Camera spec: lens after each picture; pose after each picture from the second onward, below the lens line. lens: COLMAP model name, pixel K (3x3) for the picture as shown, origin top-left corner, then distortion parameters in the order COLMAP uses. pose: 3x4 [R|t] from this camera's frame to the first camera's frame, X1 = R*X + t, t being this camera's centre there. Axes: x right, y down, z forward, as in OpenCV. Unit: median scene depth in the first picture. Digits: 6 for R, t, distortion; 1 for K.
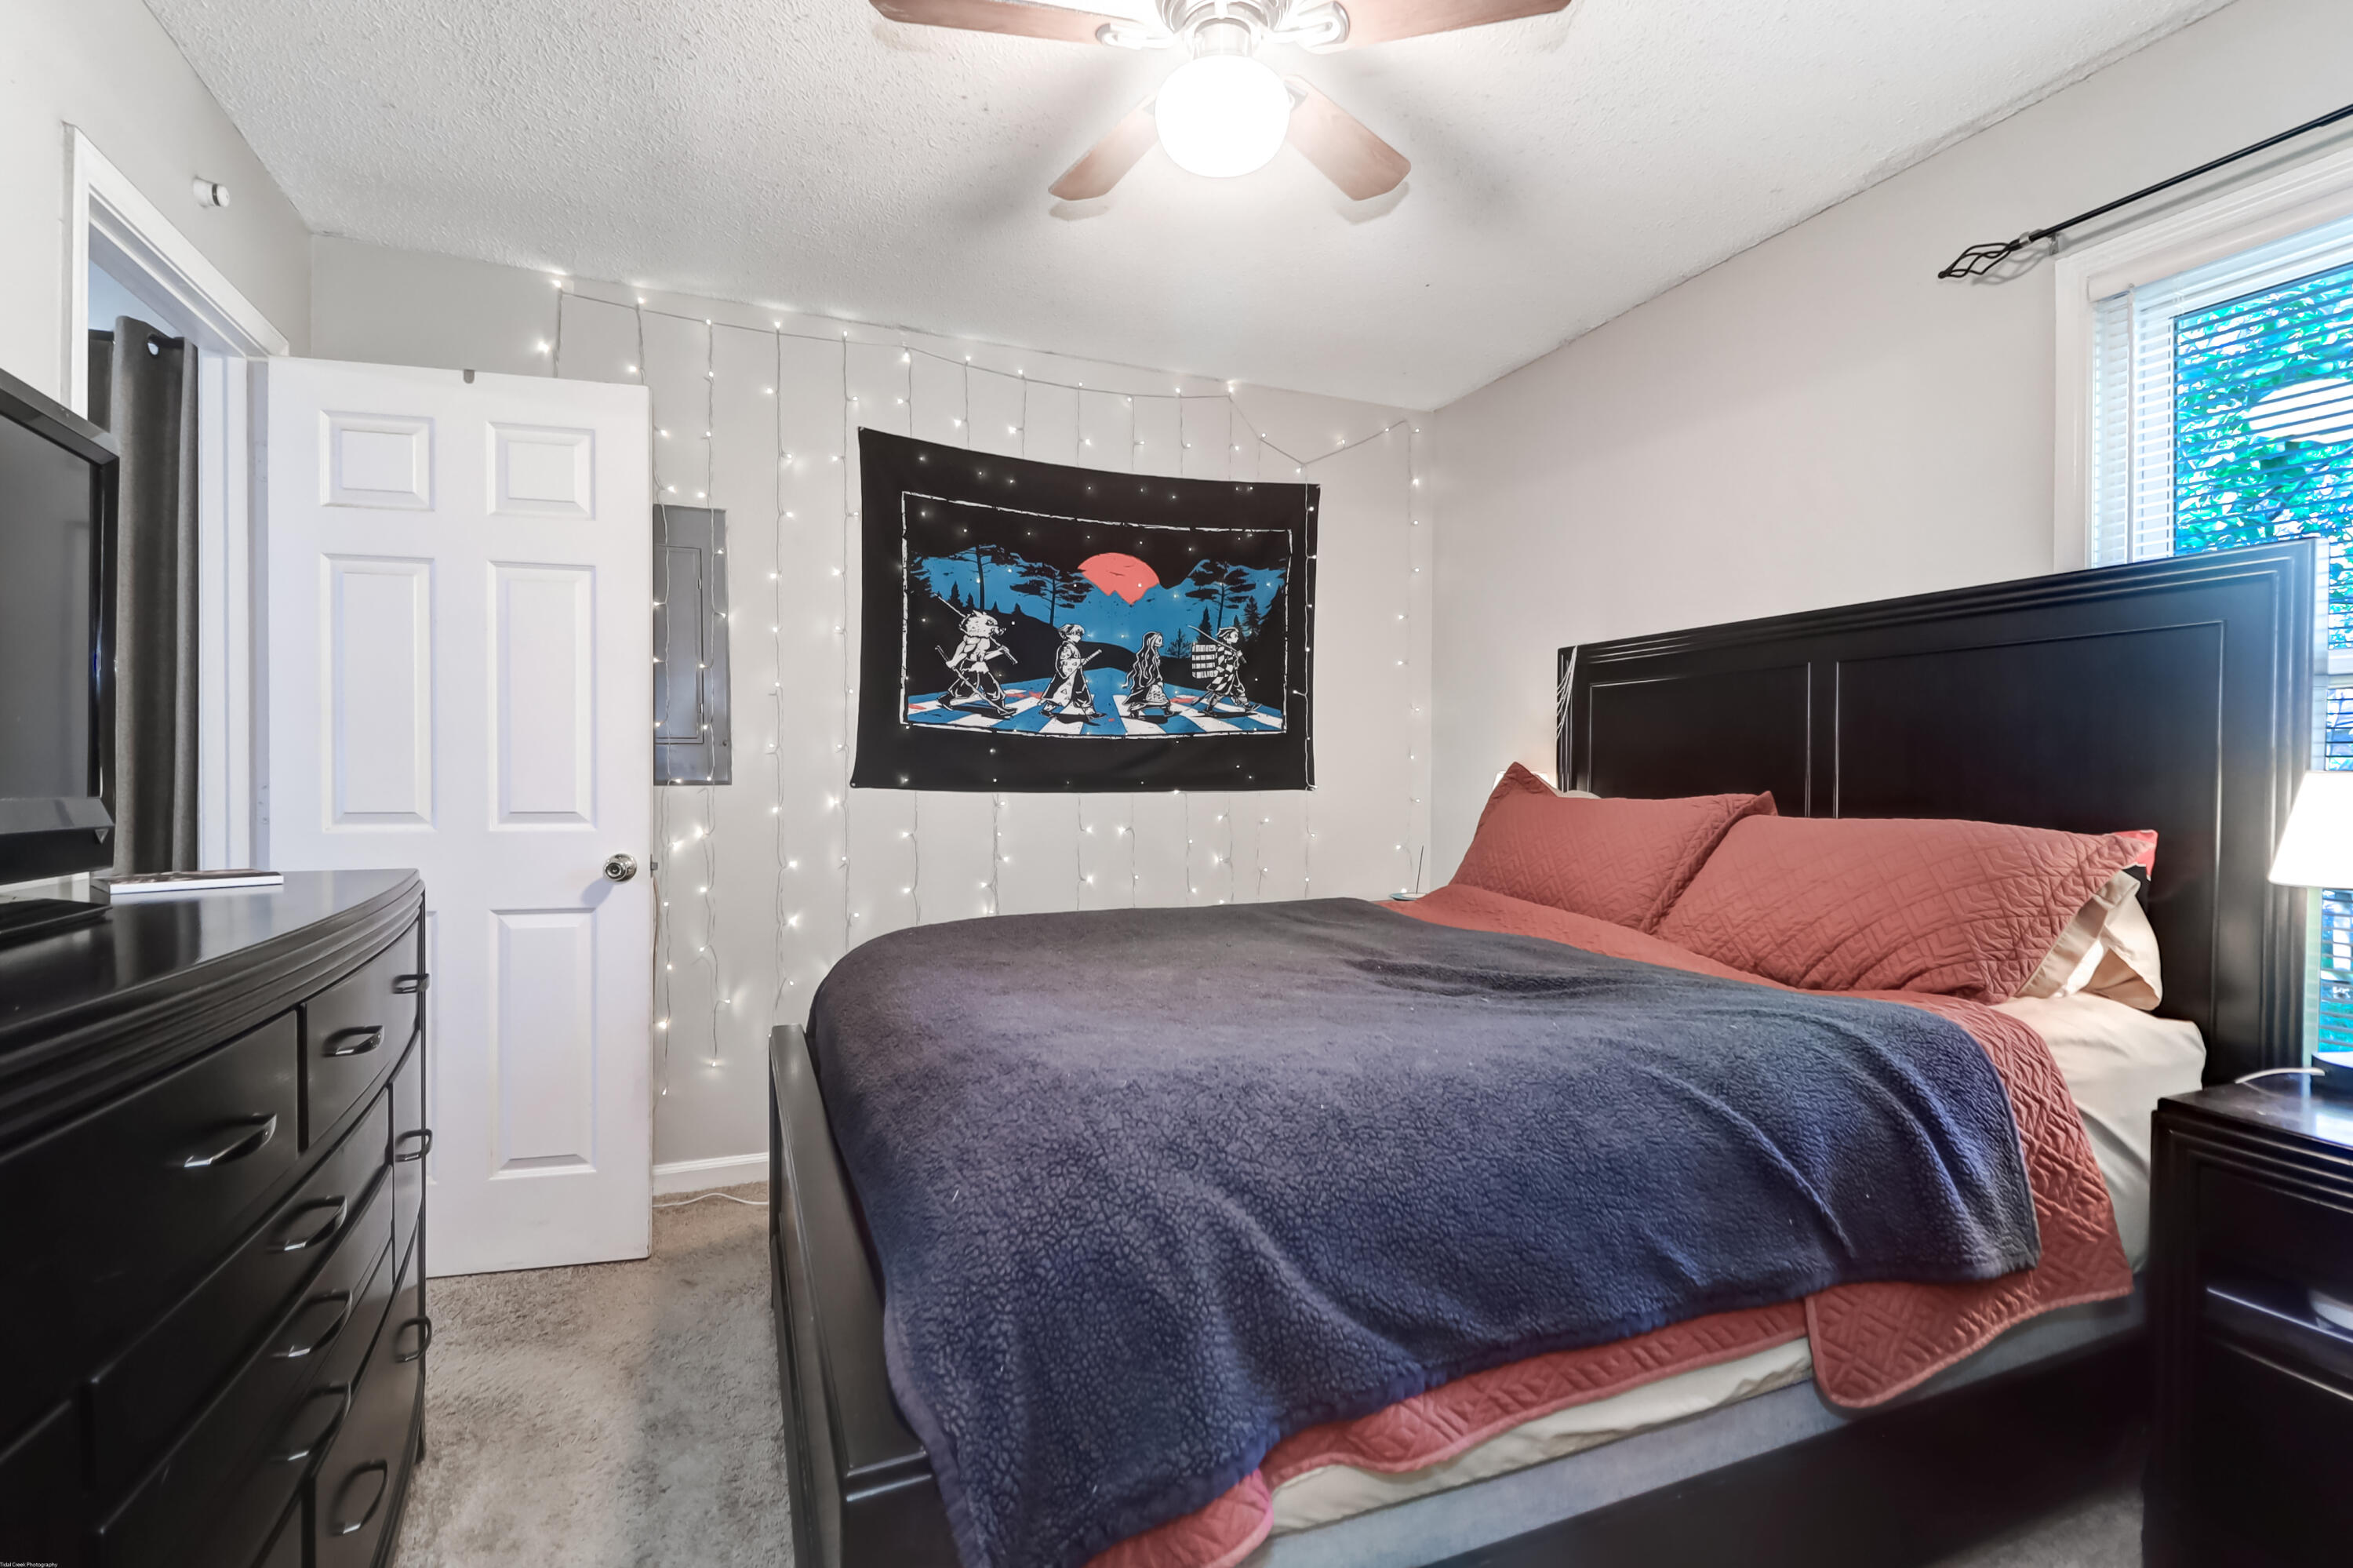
lens RADIAL K [[1078.9, 0, 1177.9], [0, 1078.9, 787.8], [0, 0, 1]] dist [0.001121, -0.000508]
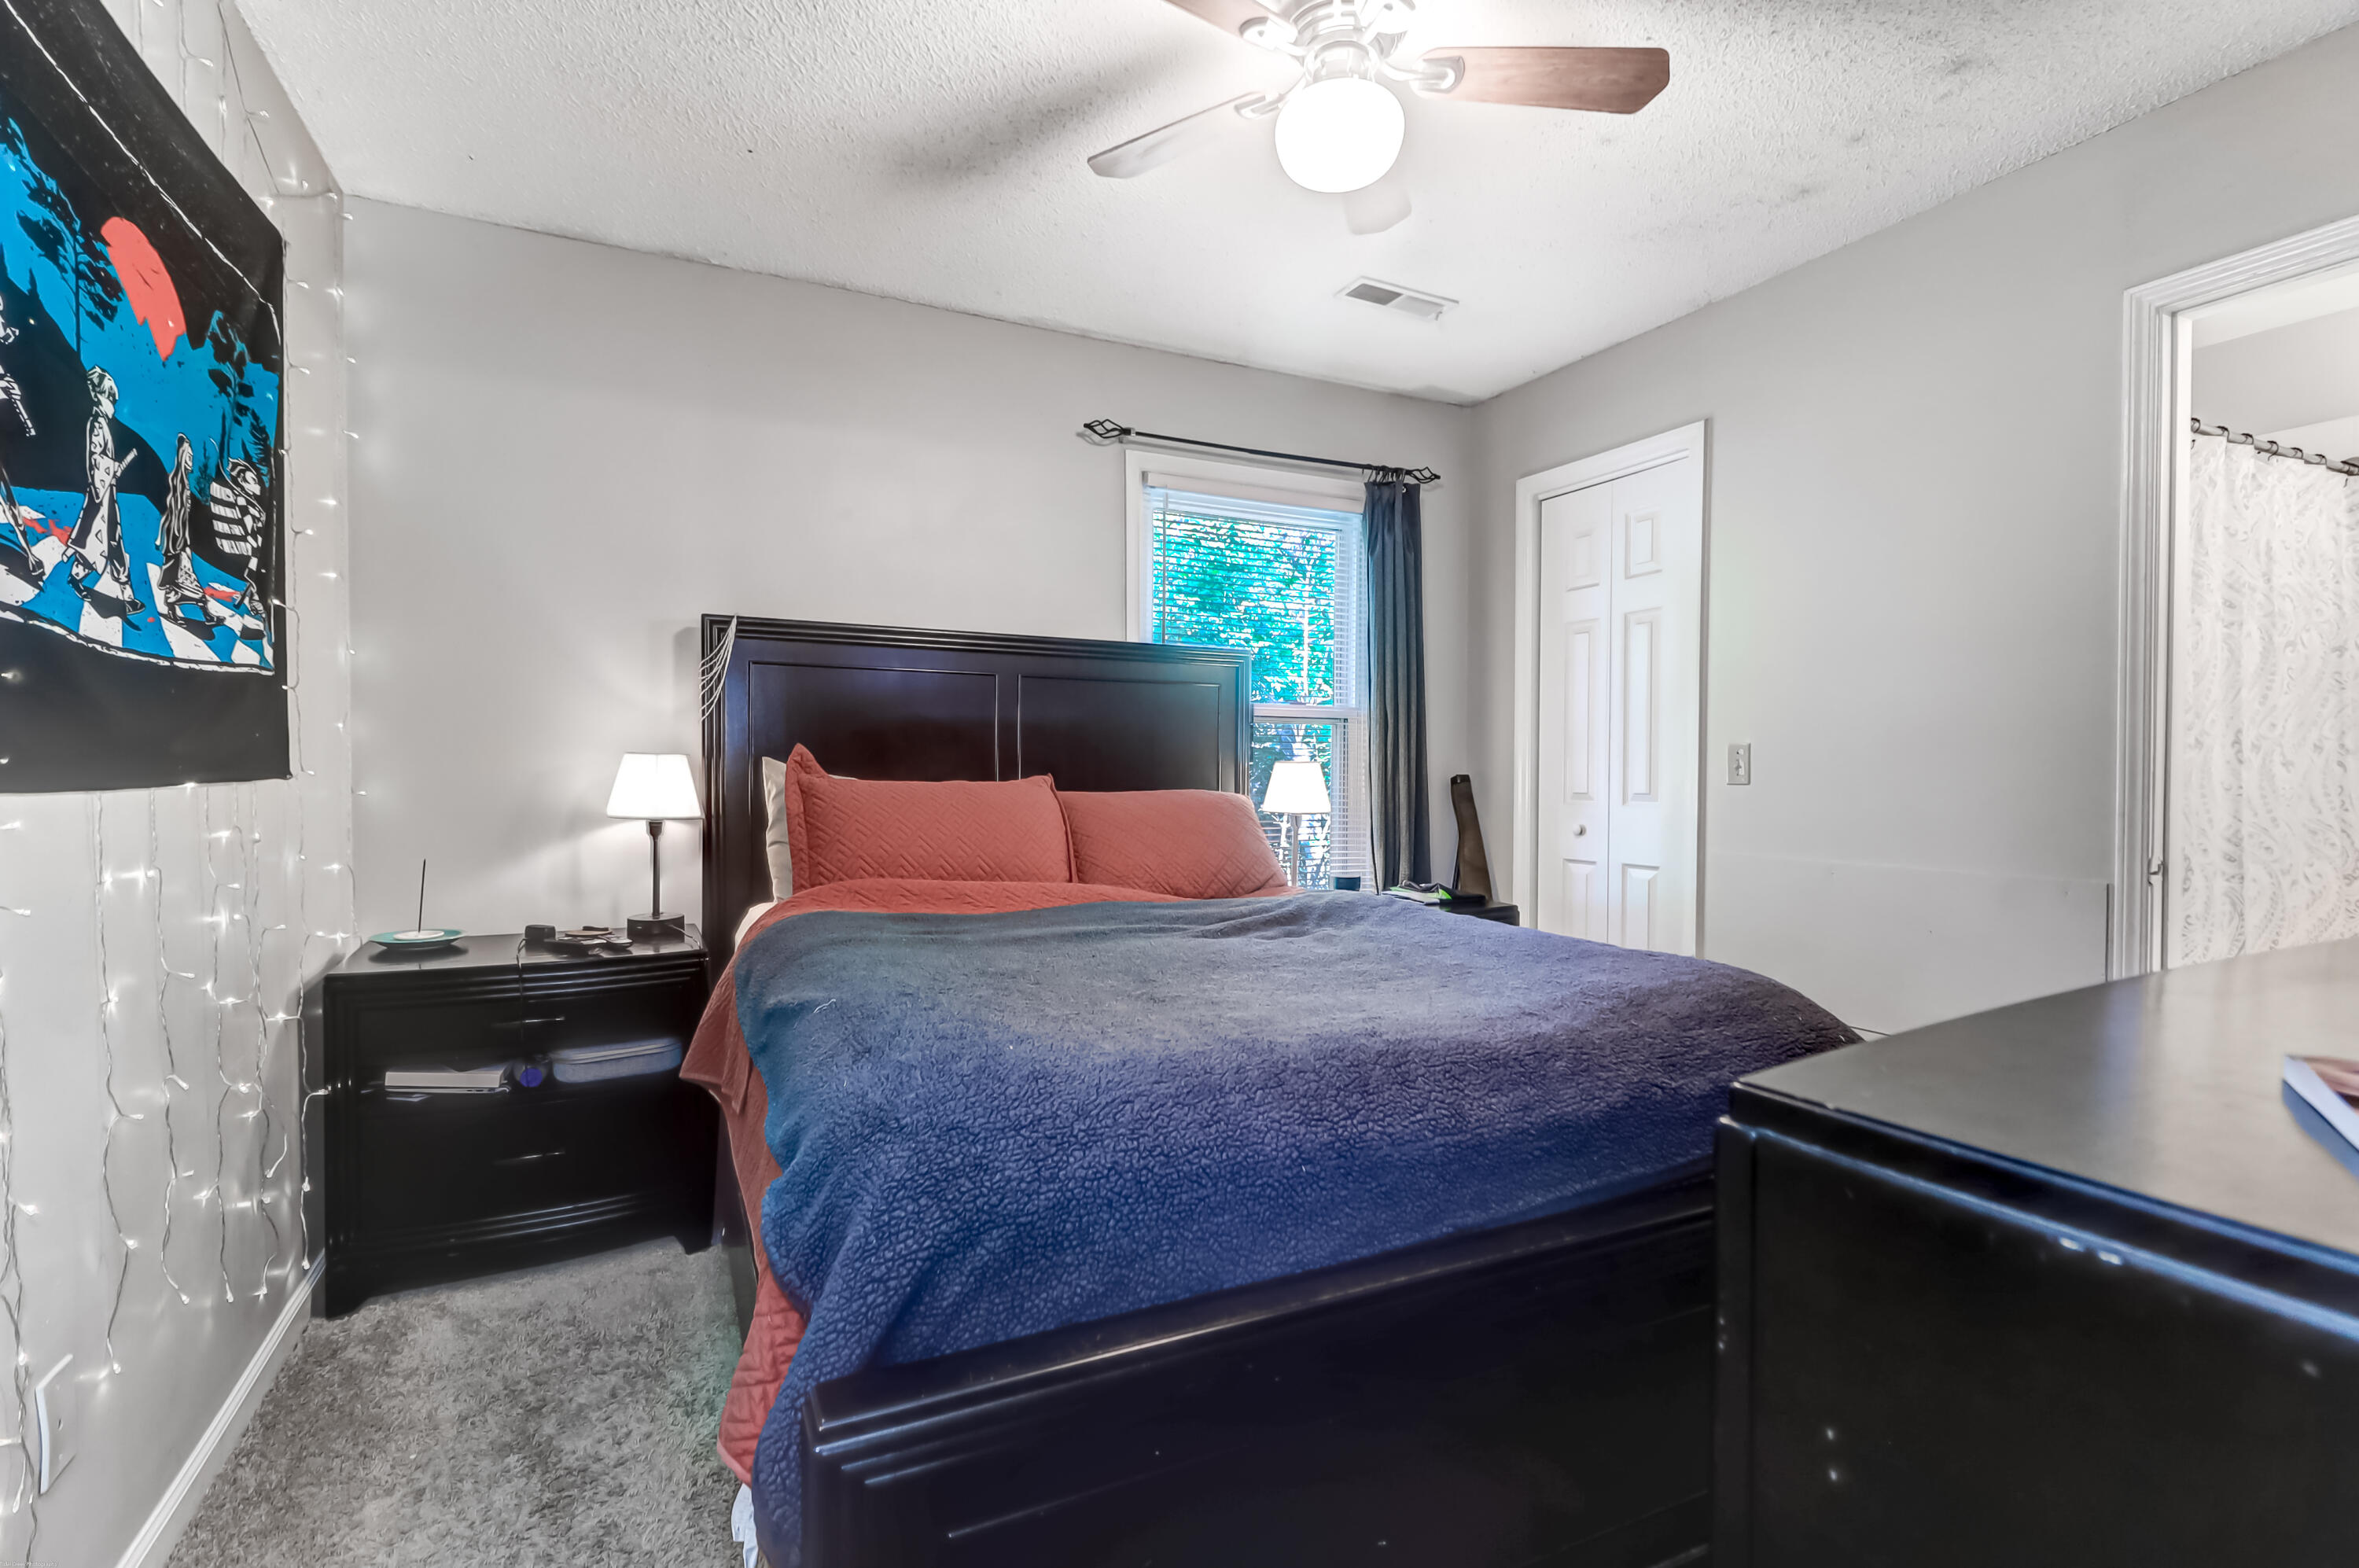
lens RADIAL K [[1081.6, 0, 1181.5], [0, 1081.6, 782.3], [0, 0, 1]] dist [0.001121, -0.000508]
pose [[-0.055068, -0.016622, 0.998344, -0.521476], [0.000147, 0.999861, 0.016656, -0.005603], [-0.998483, 0.001064, -0.055058, 0.623383]]
